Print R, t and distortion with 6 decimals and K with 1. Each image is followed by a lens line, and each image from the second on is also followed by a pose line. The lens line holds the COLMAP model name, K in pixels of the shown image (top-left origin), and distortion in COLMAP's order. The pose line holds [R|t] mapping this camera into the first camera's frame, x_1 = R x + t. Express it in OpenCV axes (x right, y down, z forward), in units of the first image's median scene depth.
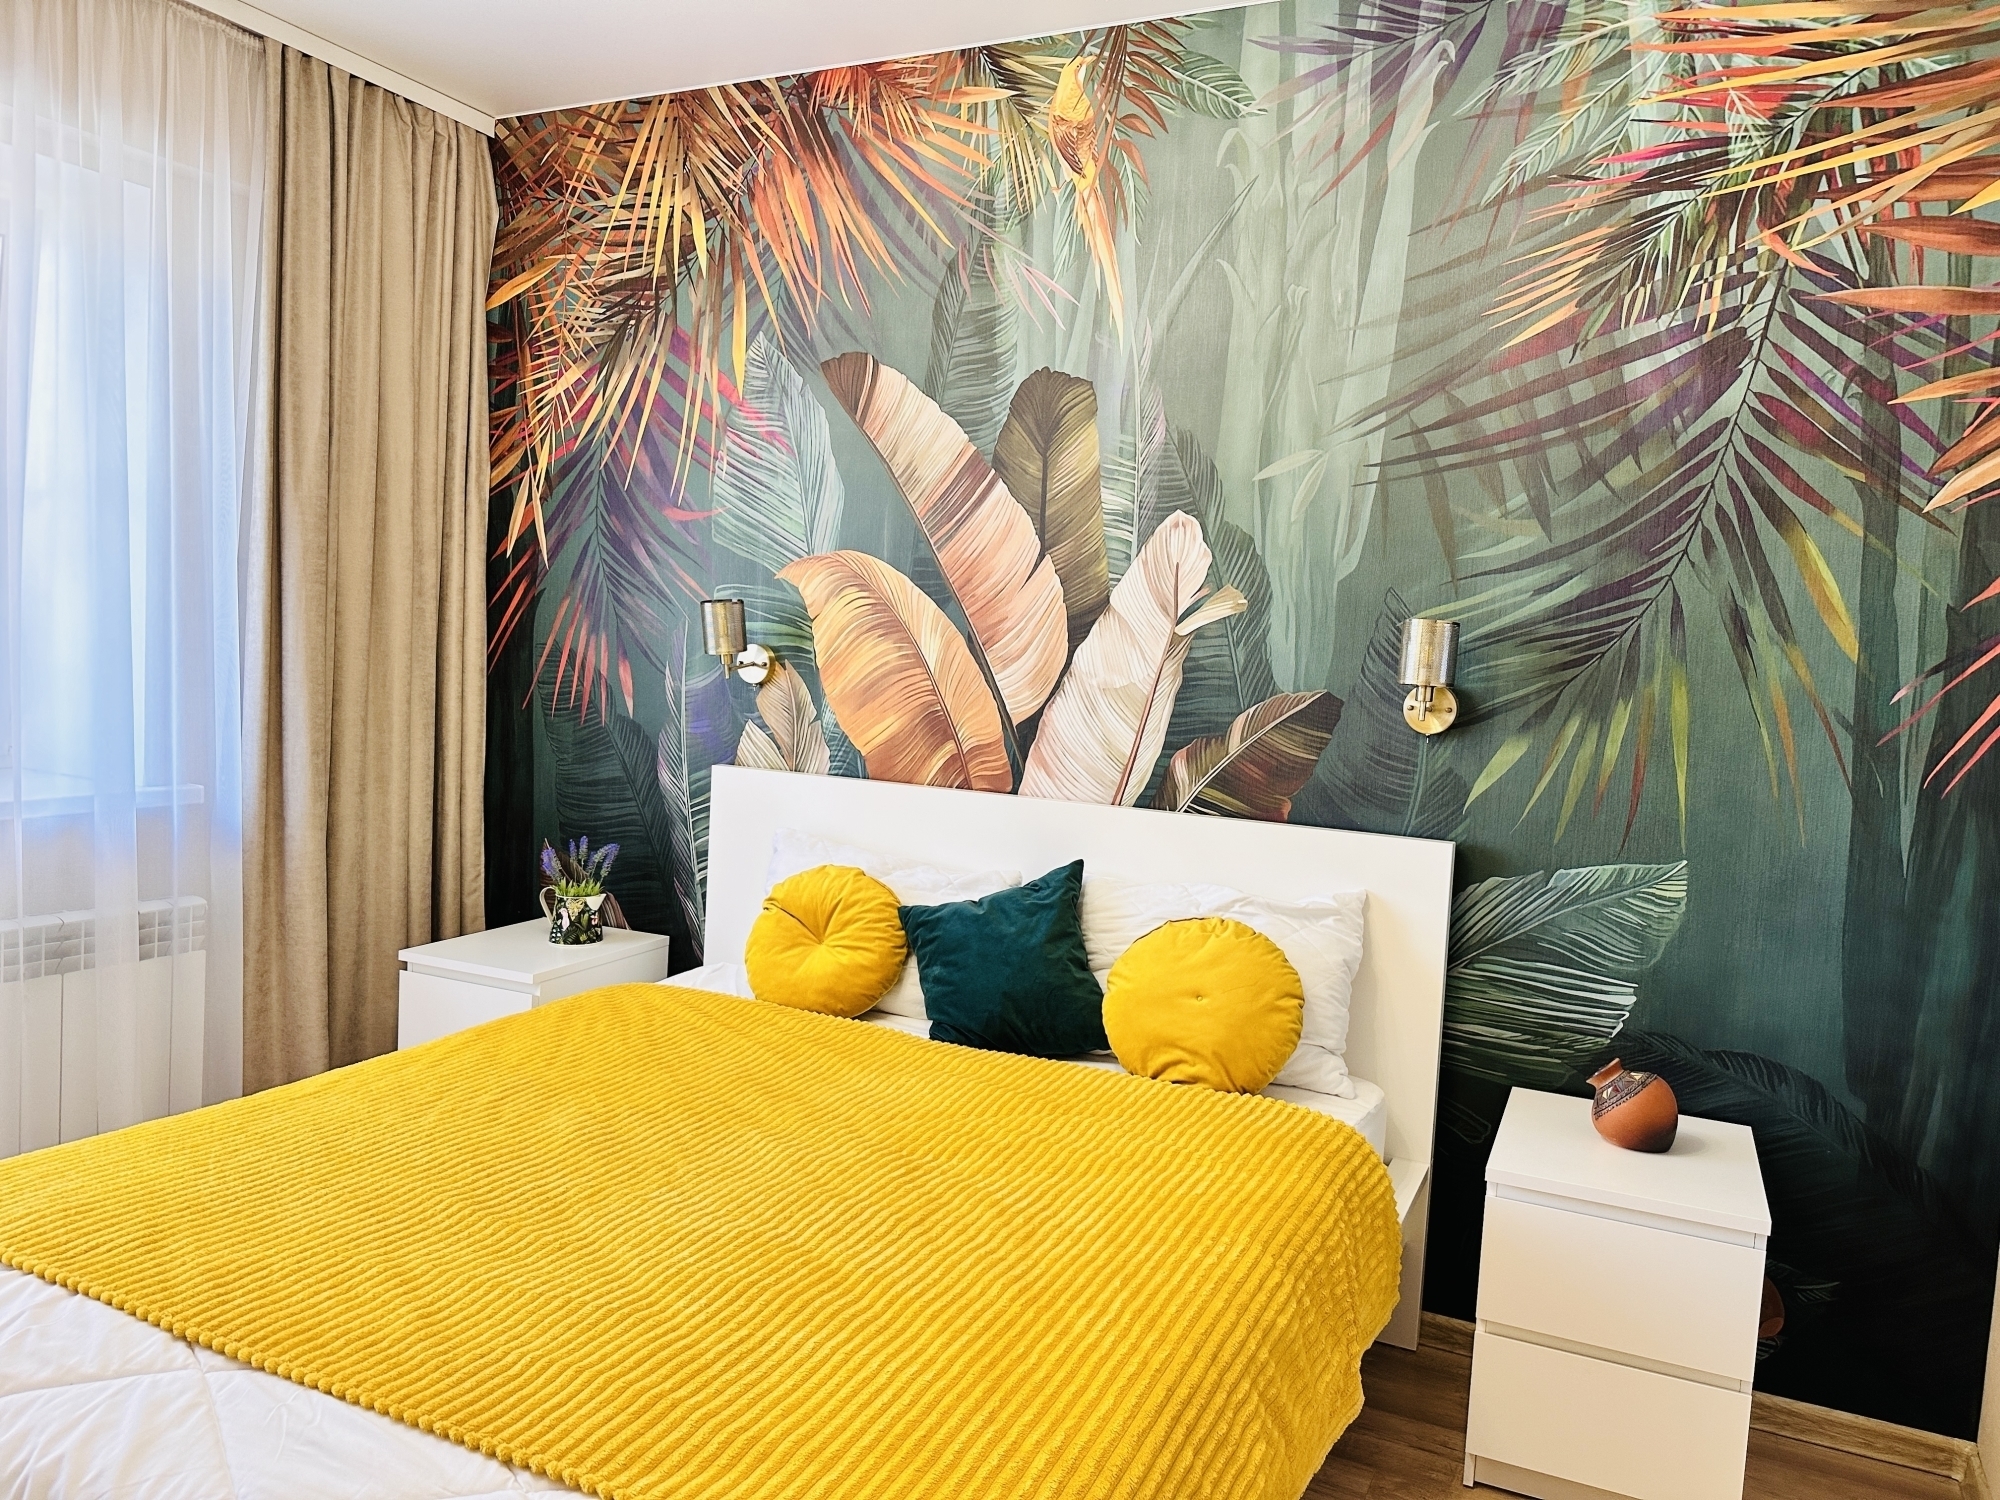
lens RADIAL K [[1376.2, 0, 1000.0], [0, 1376.2, 750.0], [0, 0, 1]] dist [0.077726, -0.109033]
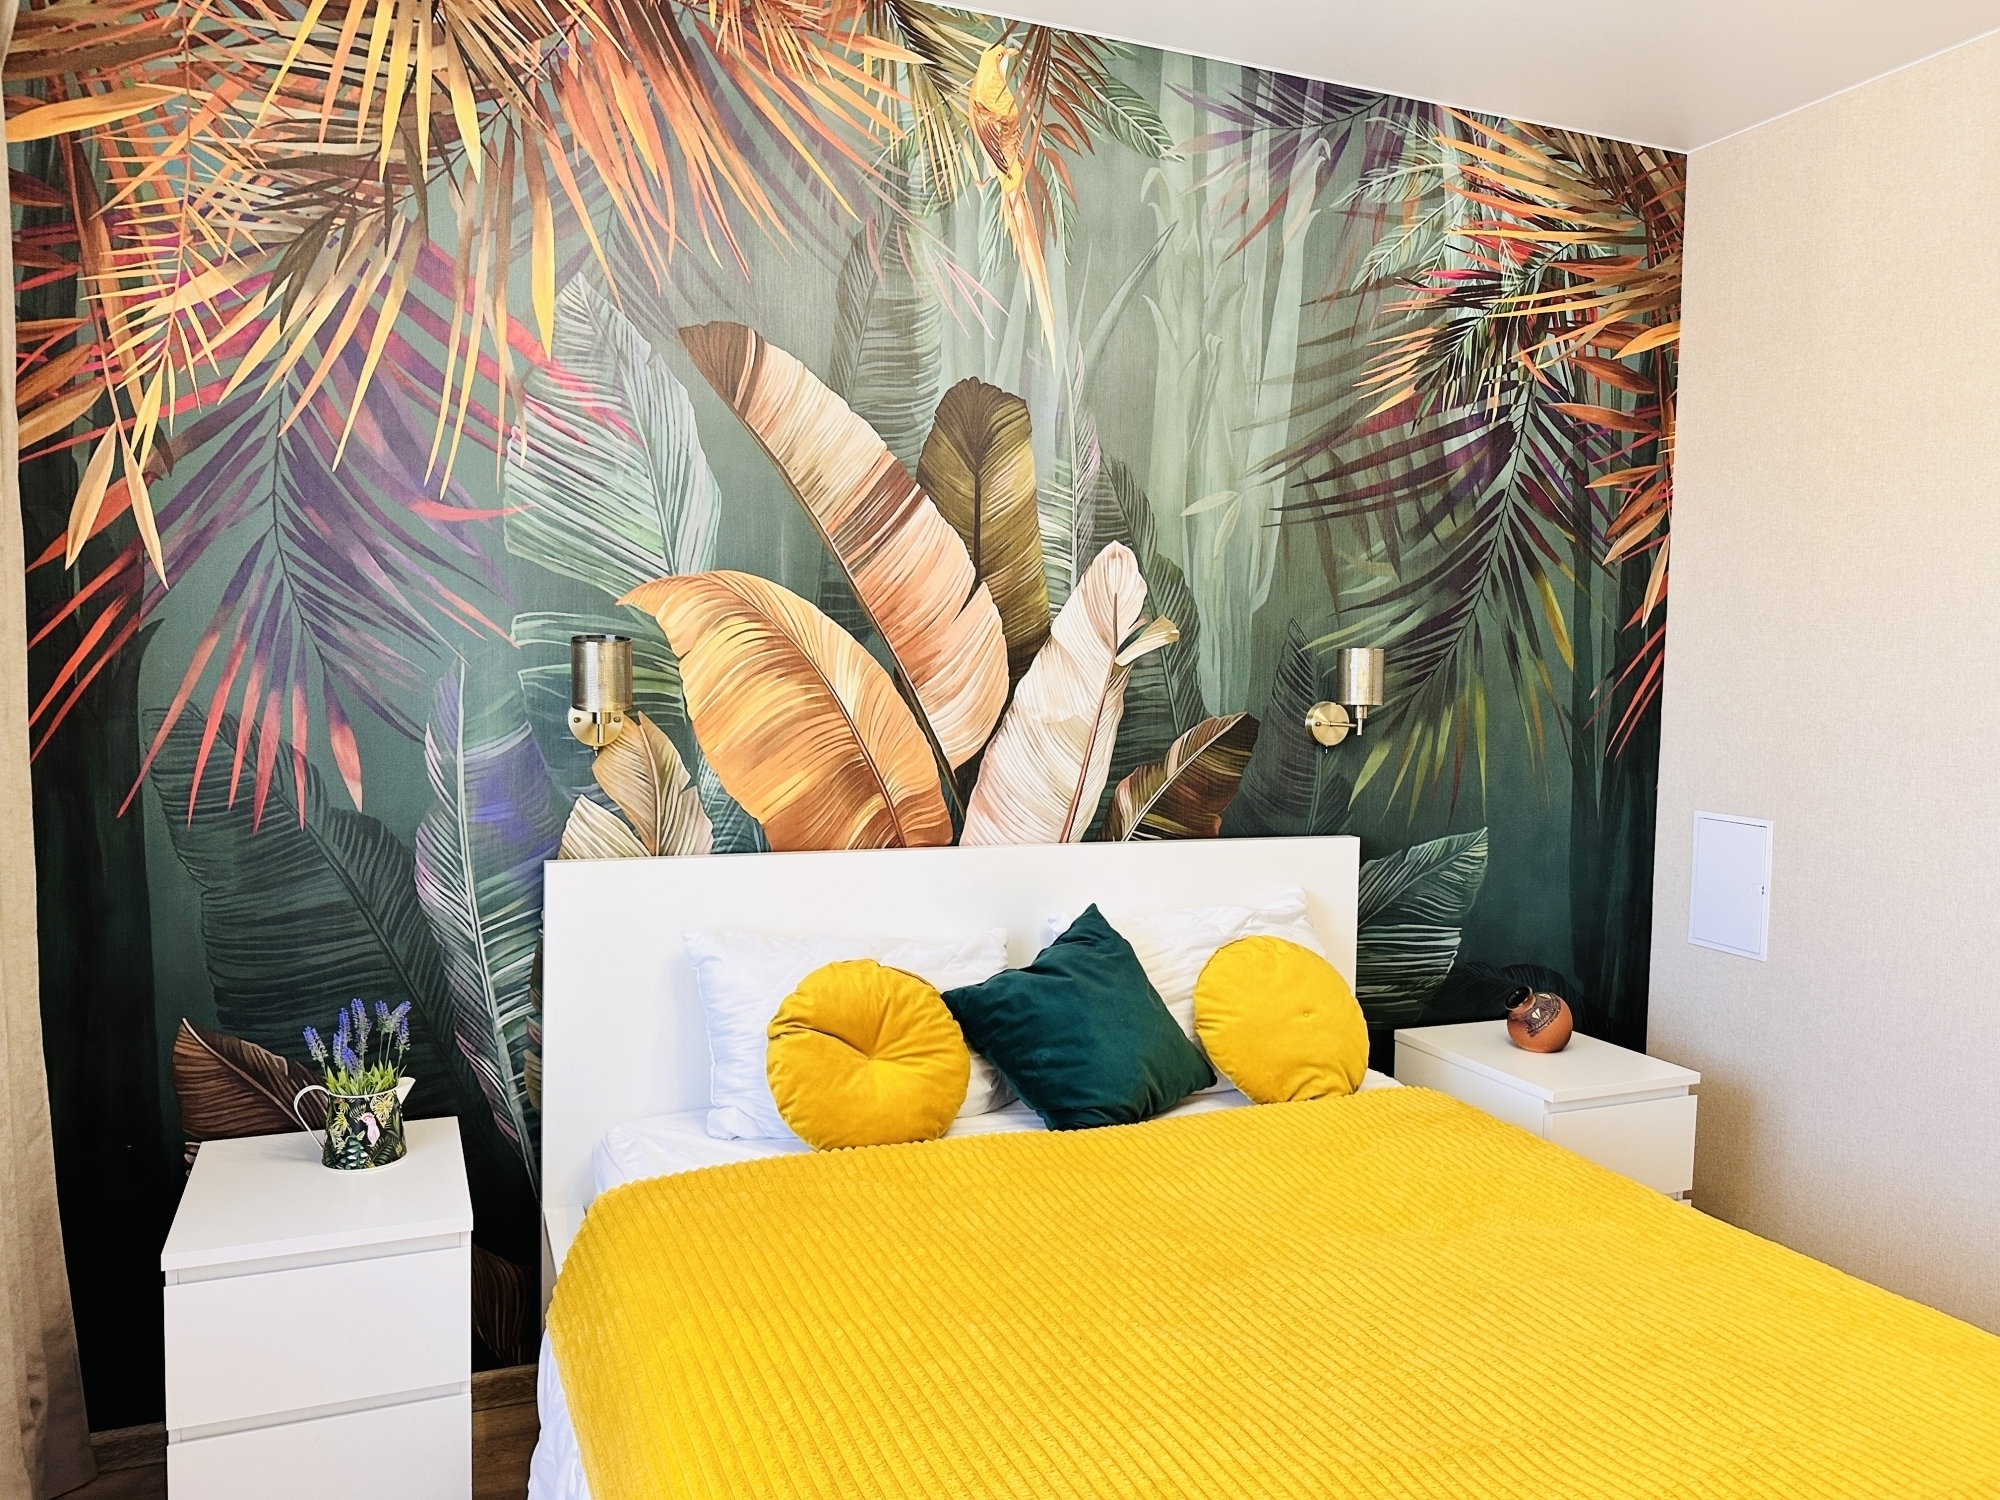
lens RADIAL K [[1377.0, 0, 987.4], [0, 1377.0, 747.7], [0, 0, 1]] dist [0.139731, -0.275058]
pose [[0.684414, -0.083097, 0.724342, -0.658816], [0.072561, 0.996315, 0.045736, -0.075713], [-0.725474, 0.021257, 0.687922, 0.375052]]
